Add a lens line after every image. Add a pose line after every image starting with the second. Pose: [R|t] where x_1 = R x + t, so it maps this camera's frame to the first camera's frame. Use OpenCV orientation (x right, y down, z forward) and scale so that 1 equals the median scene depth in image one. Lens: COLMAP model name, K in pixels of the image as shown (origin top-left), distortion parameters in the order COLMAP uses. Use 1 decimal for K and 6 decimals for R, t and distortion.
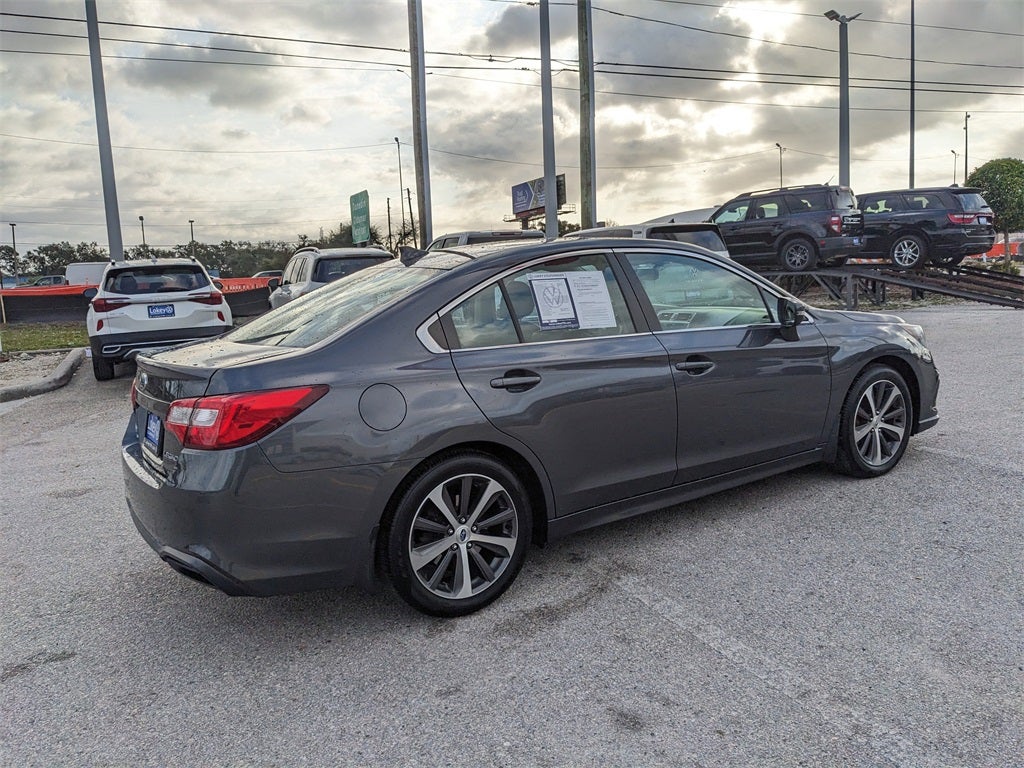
lens RADIAL K [[807.5, 0, 515.3], [0, 807.5, 392.1], [0, 0, 1]] dist [0.050200, -0.074268]
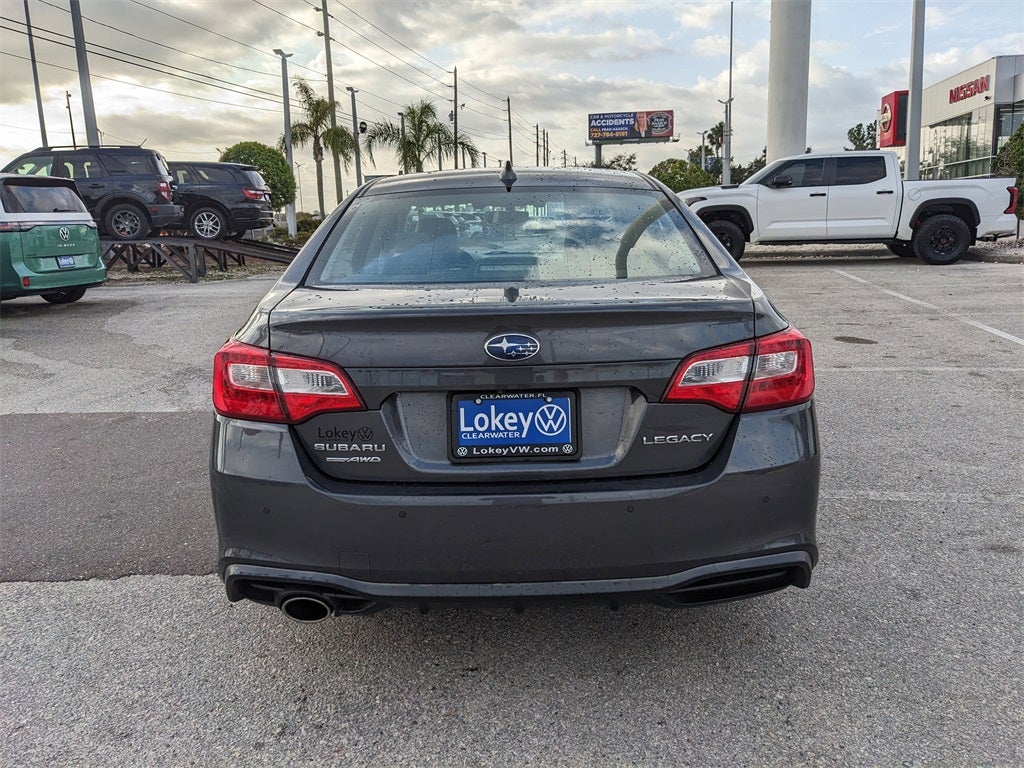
lens RADIAL K [[807.5, 0, 521.4], [0, 807.5, 392.3], [0, 0, 1]] dist [0.050200, -0.074268]
pose [[0.542609, -0.139864, 0.828259, -0.289408], [0.121533, 0.988737, 0.087345, -0.008823], [-0.831147, 0.053267, 0.553496, 0.204095]]
